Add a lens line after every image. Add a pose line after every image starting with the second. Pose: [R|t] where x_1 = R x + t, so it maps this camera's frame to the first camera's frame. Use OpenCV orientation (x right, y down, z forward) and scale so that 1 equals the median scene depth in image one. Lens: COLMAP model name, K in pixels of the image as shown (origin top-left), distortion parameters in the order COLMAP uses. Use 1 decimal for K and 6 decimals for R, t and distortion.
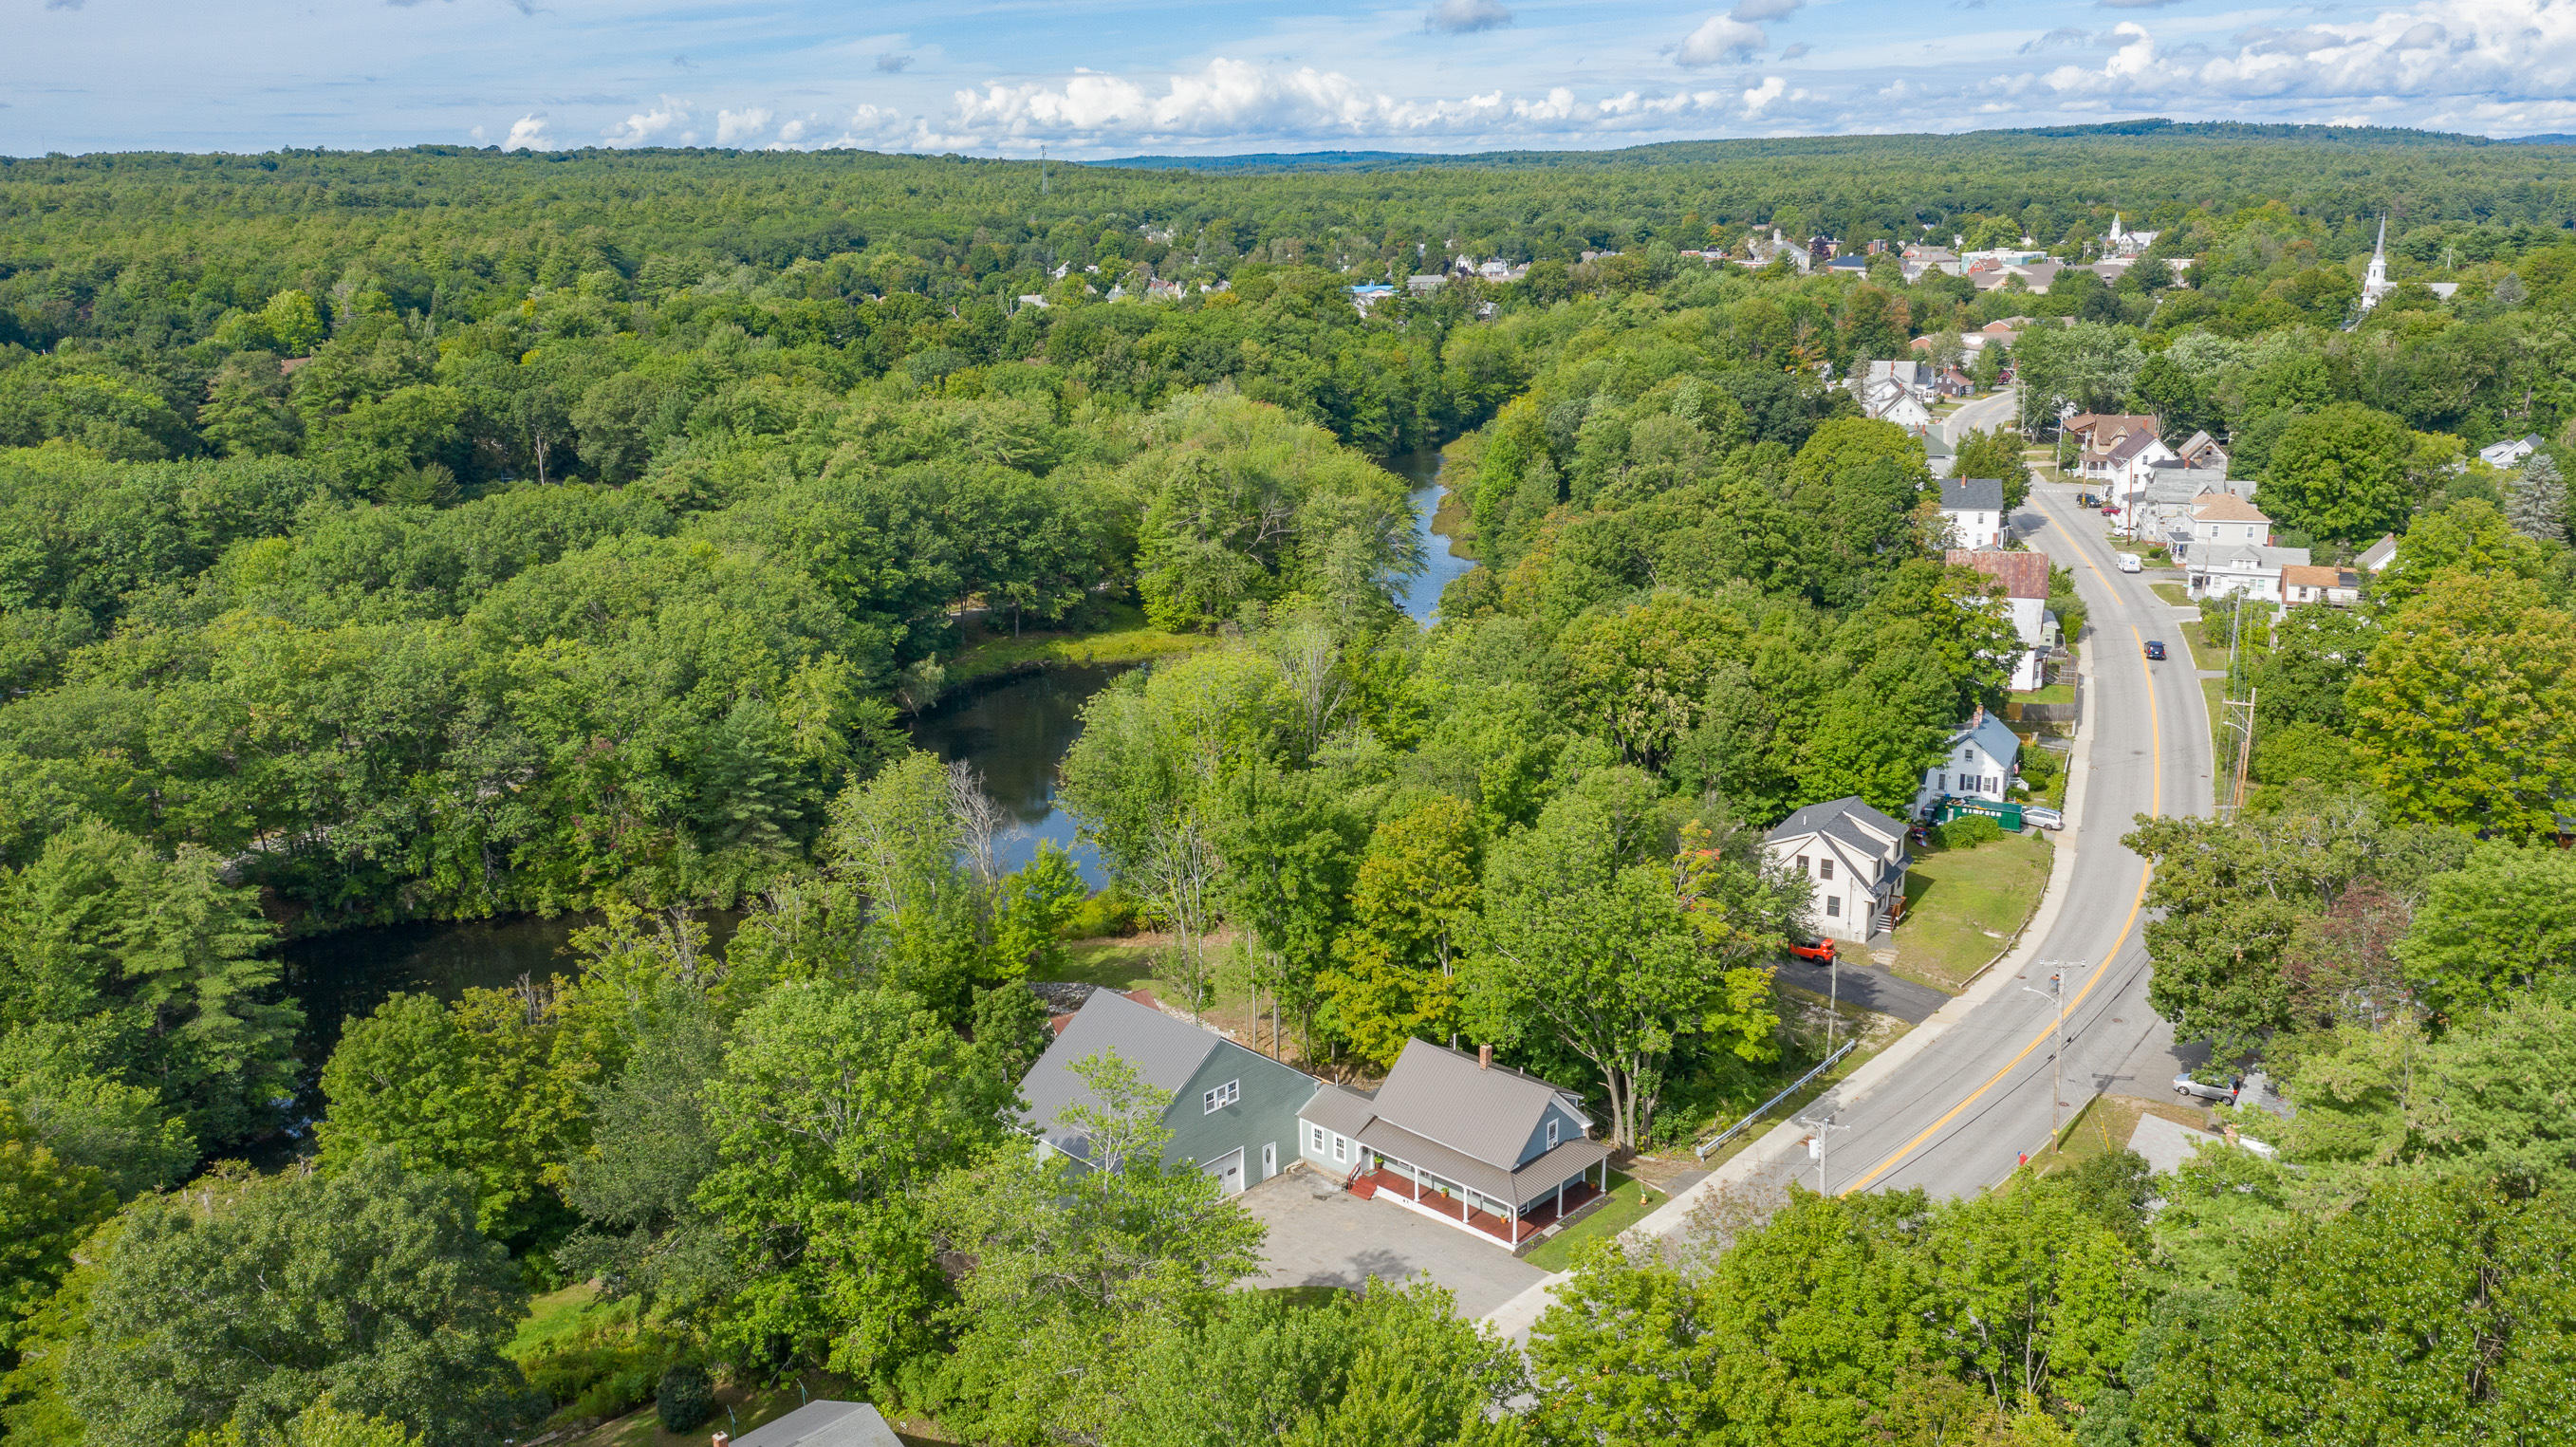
lens RADIAL K [[2087.4, 0, 1290.8], [0, 2087.4, 695.7], [0, 0, 1]] dist [-0.014159, -0.003462]
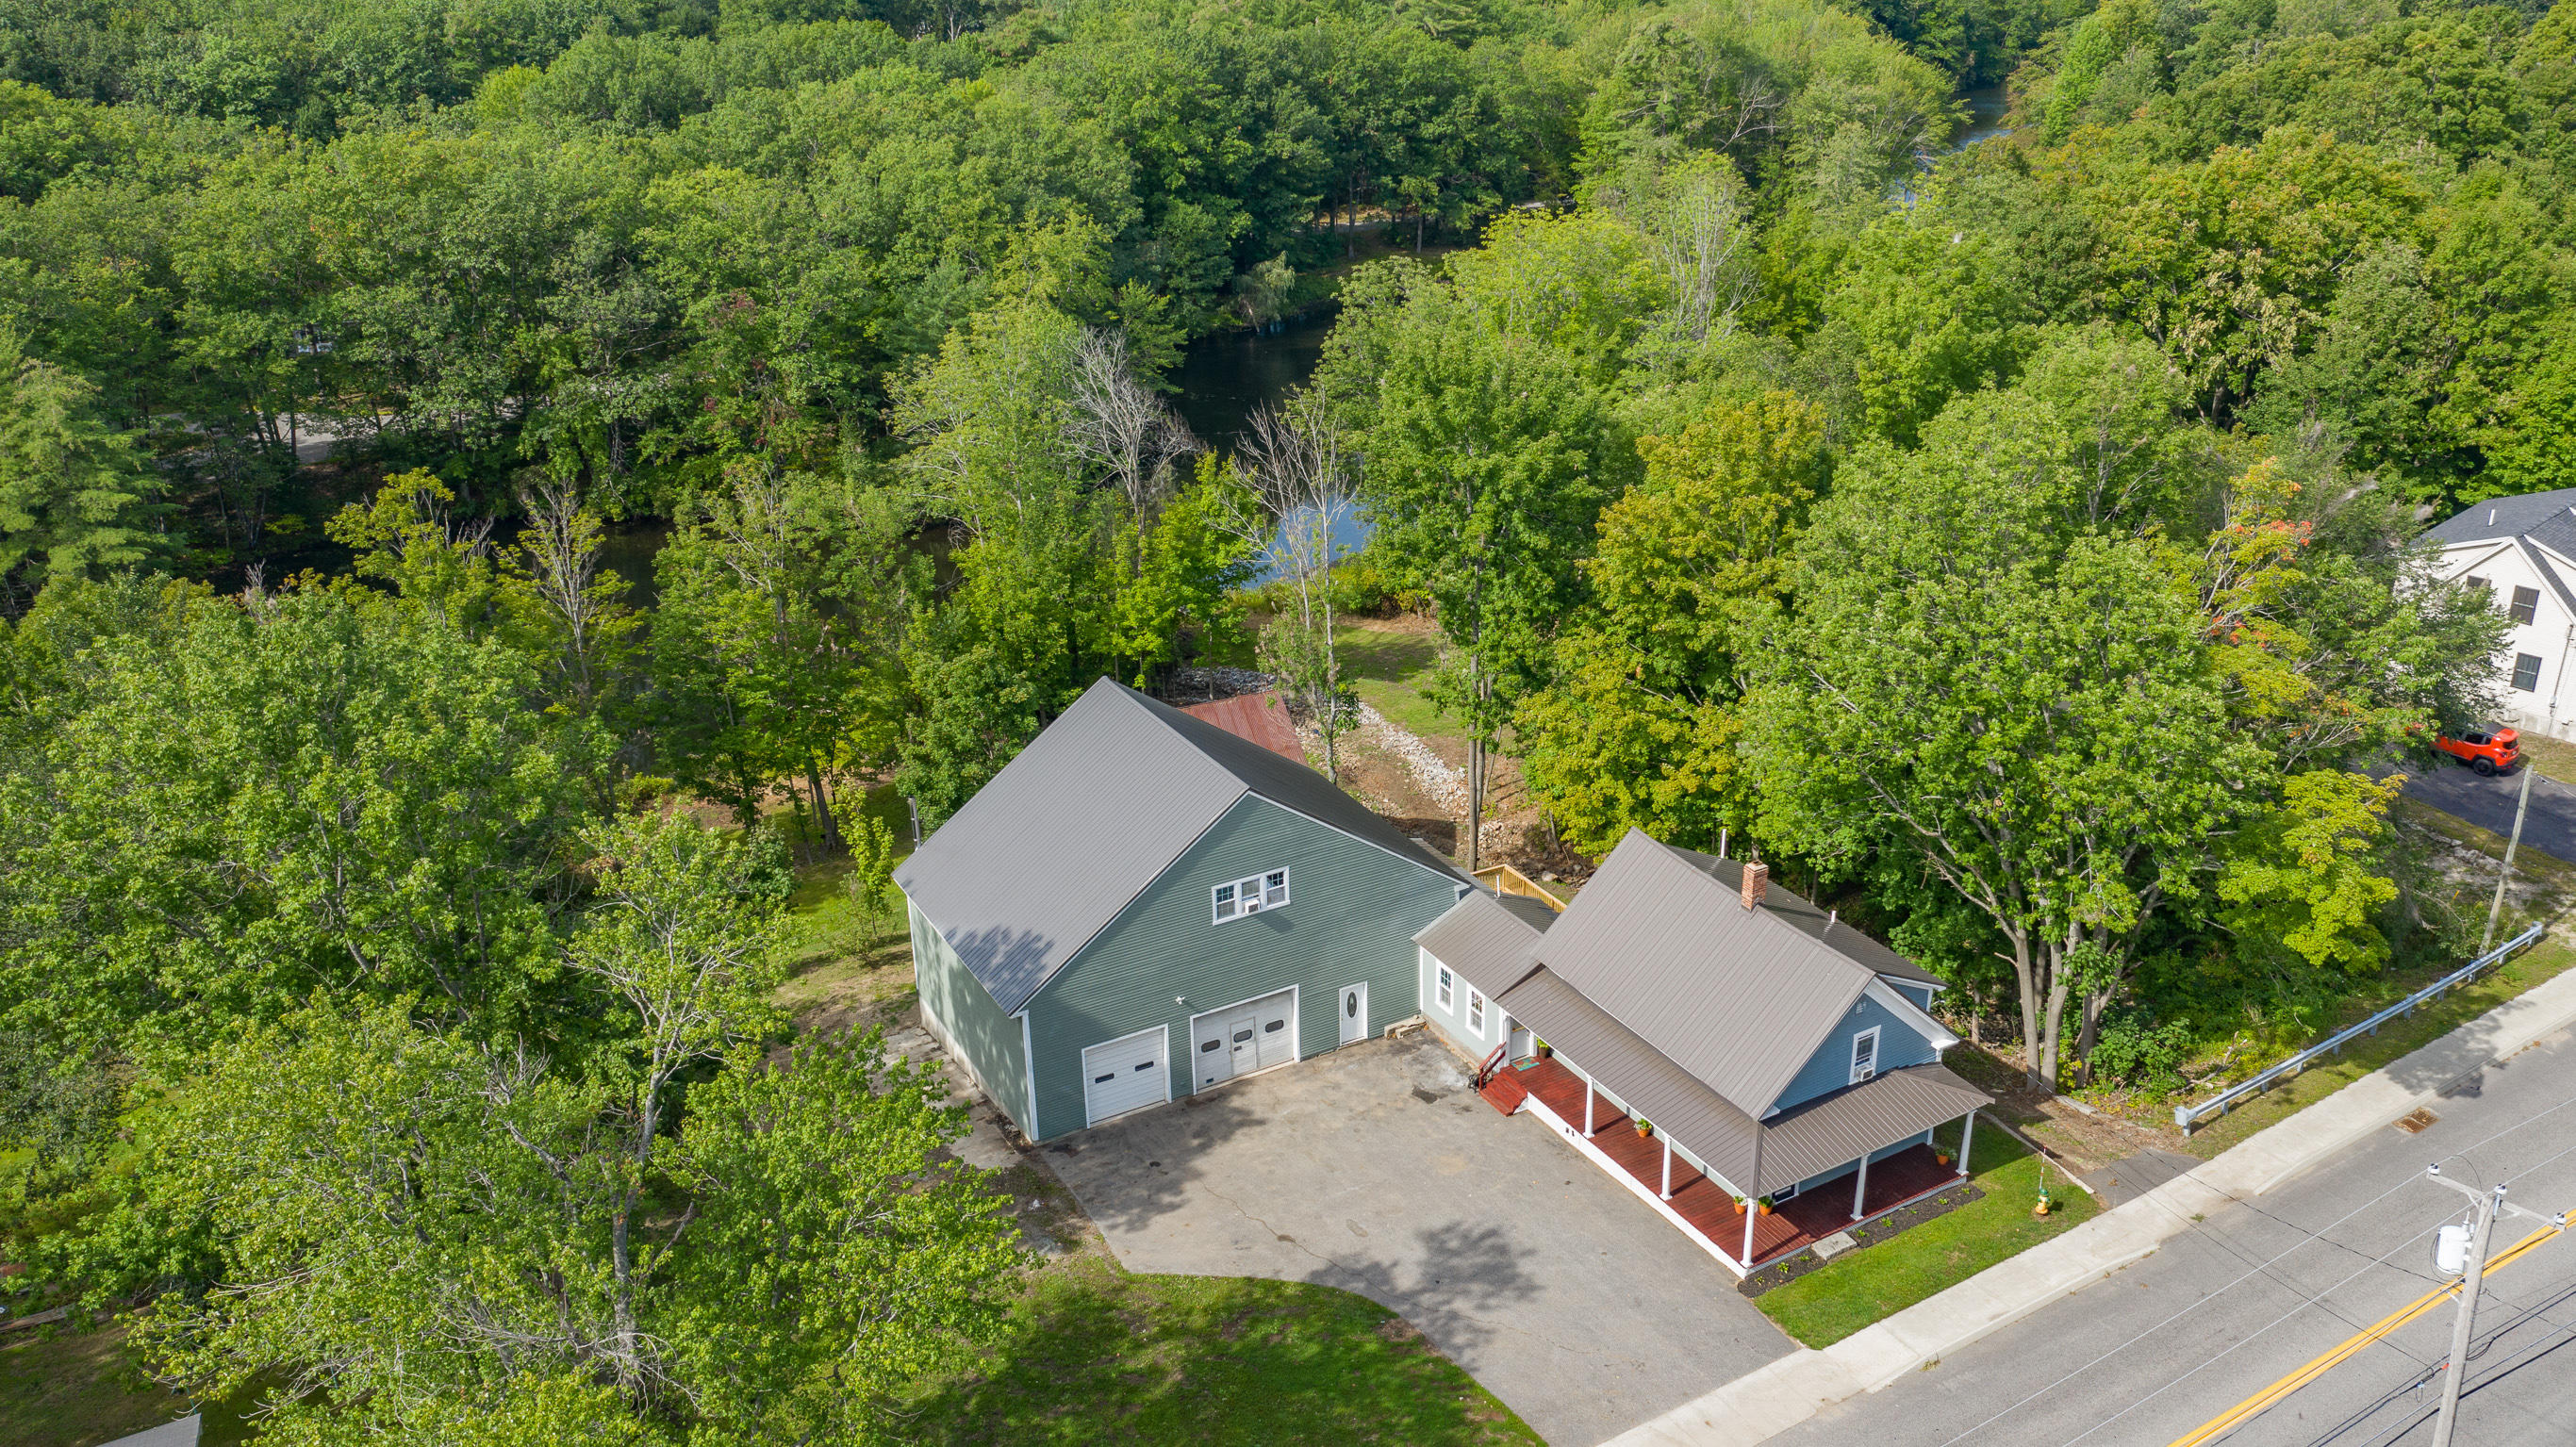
lens RADIAL K [[2047.8, 0, 1292.8], [0, 2047.8, 724.6], [0, 0, 1]] dist [-0.003866, 0.007137]
pose [[0.960721, 0.106788, -0.256149, 0.084982], [-0.065336, 0.984091, 0.165217, 0.045821], [0.269717, -0.141991, 0.952413, 0.387342]]
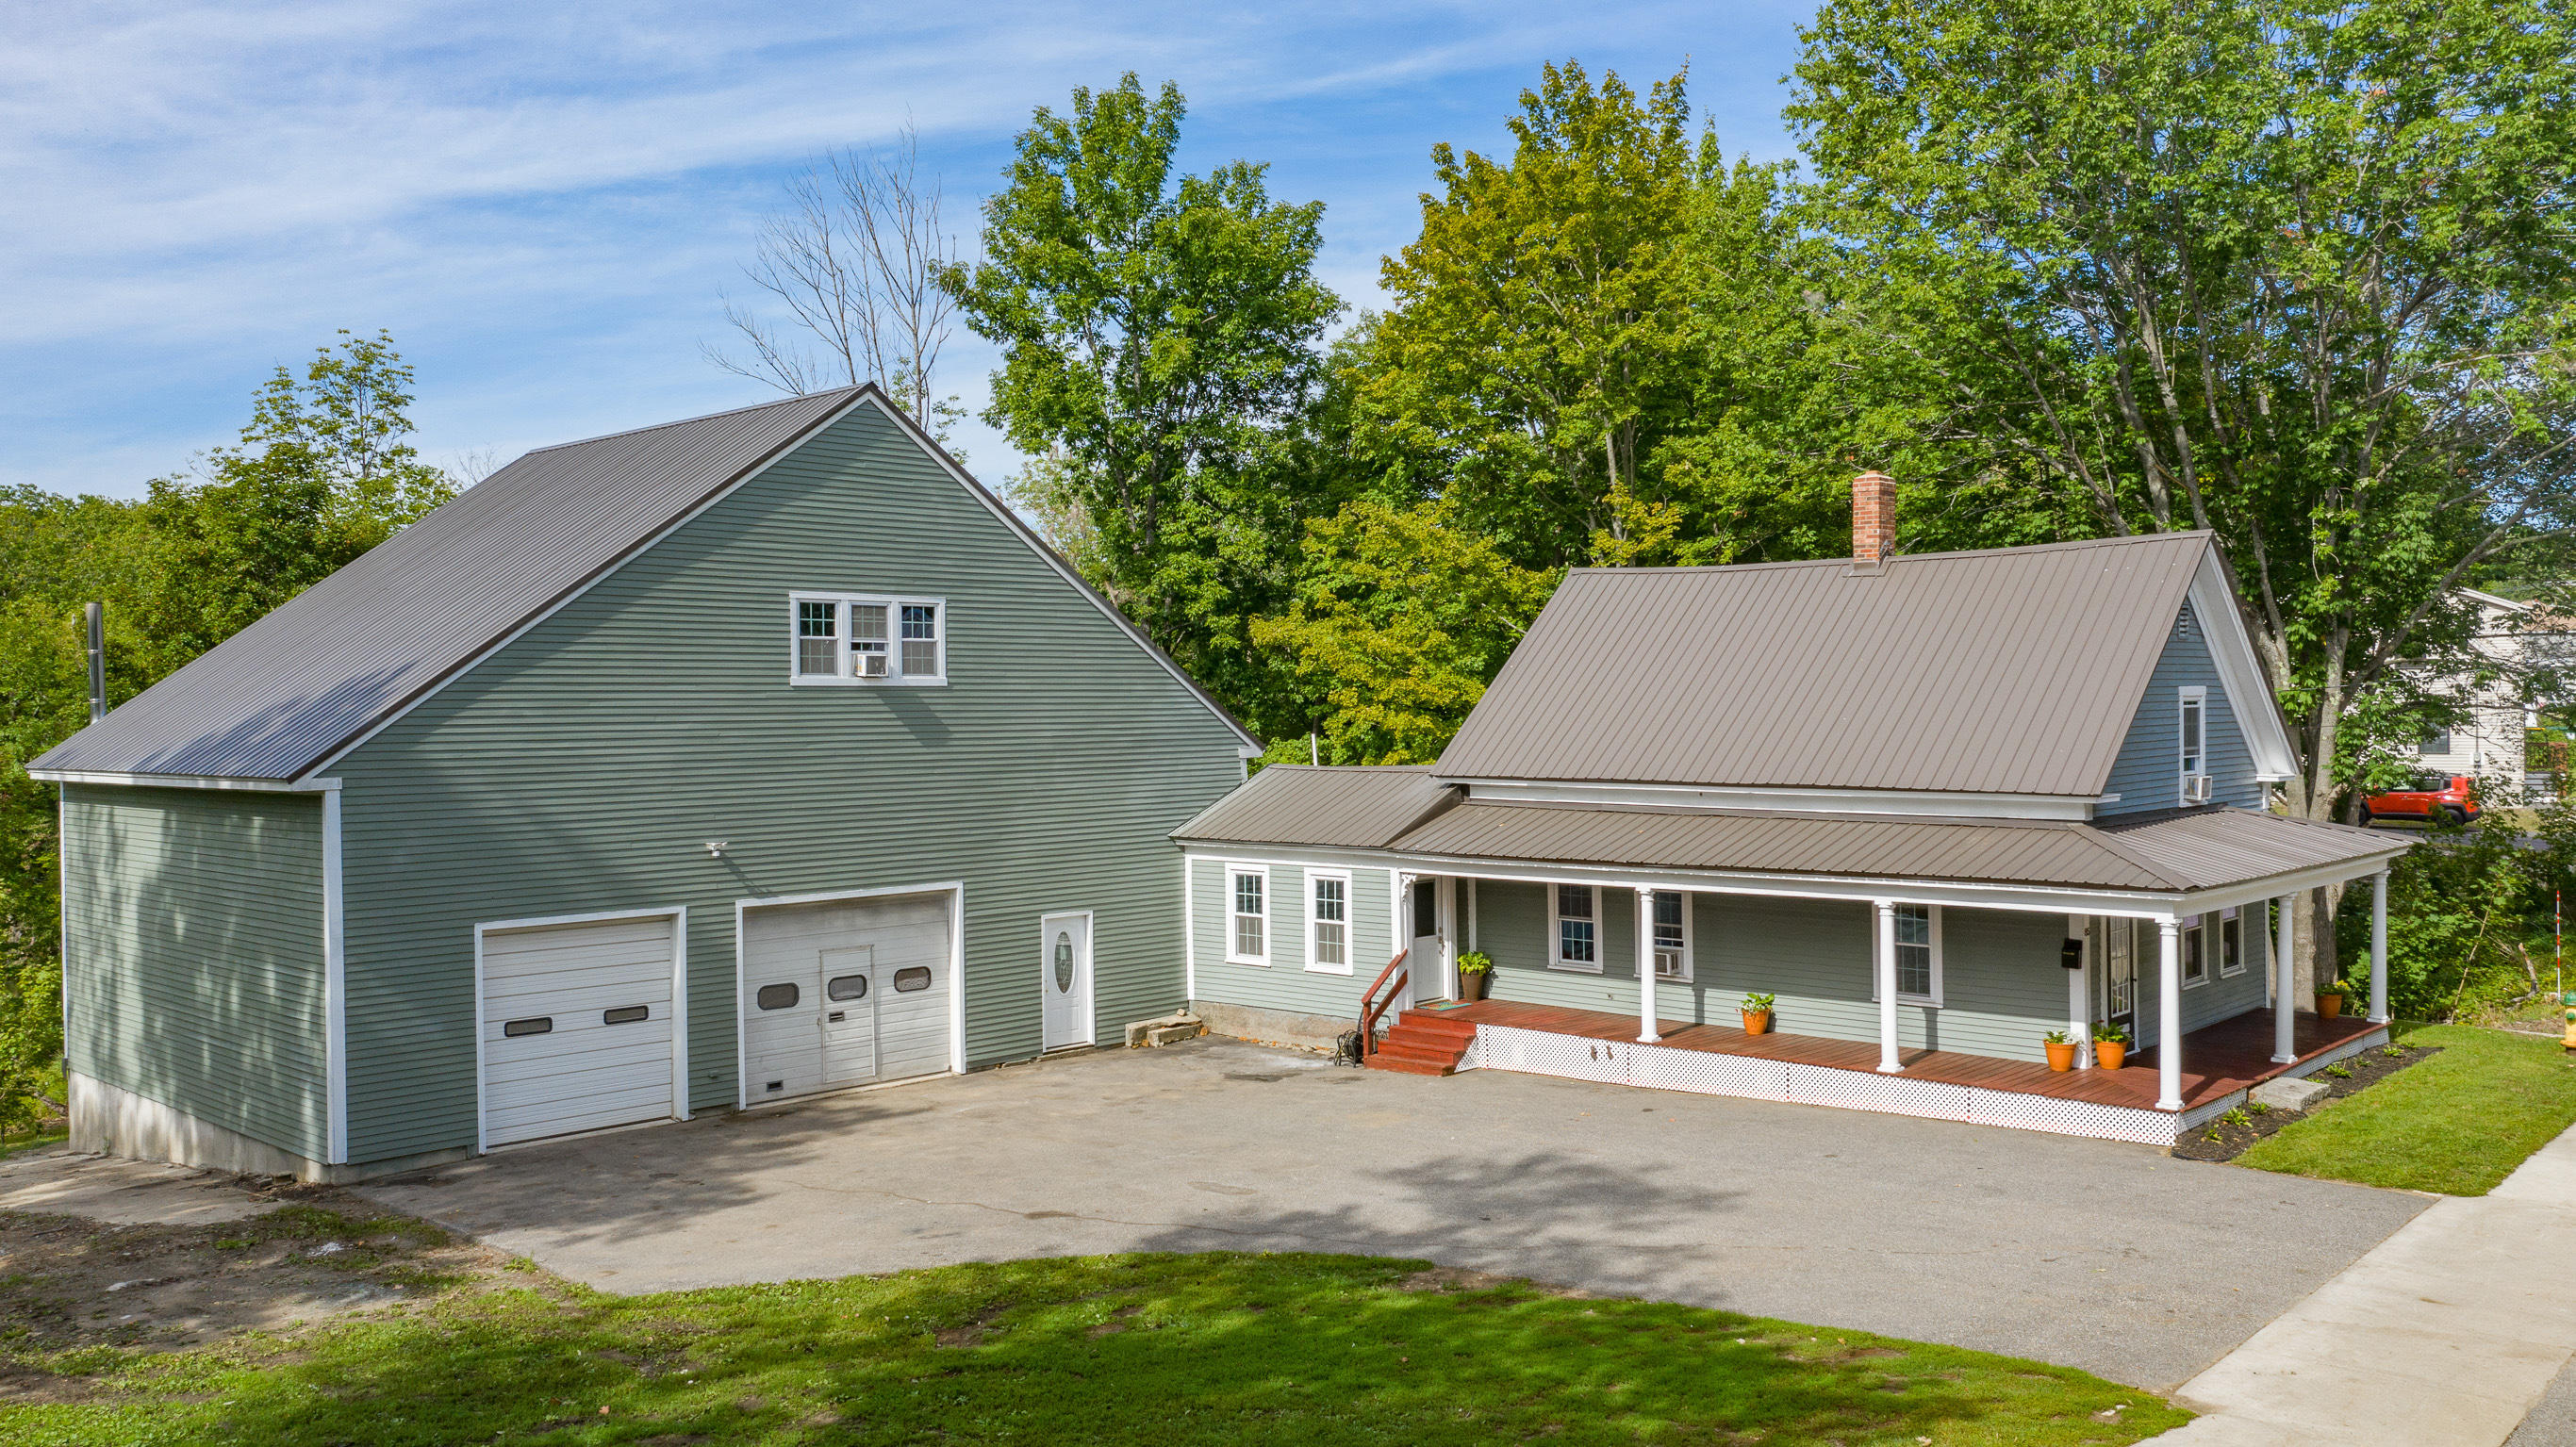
lens RADIAL K [[2047.8, 0, 1292.8], [0, 2047.8, 724.6], [0, 0, 1]] dist [-0.003866, 0.007137]
pose [[0.999913, 0.003688, 0.012692, 0.012401], [-0.000597, 0.971907, -0.235365, 0.202521], [-0.013203, 0.235336, 0.971824, 0.585975]]
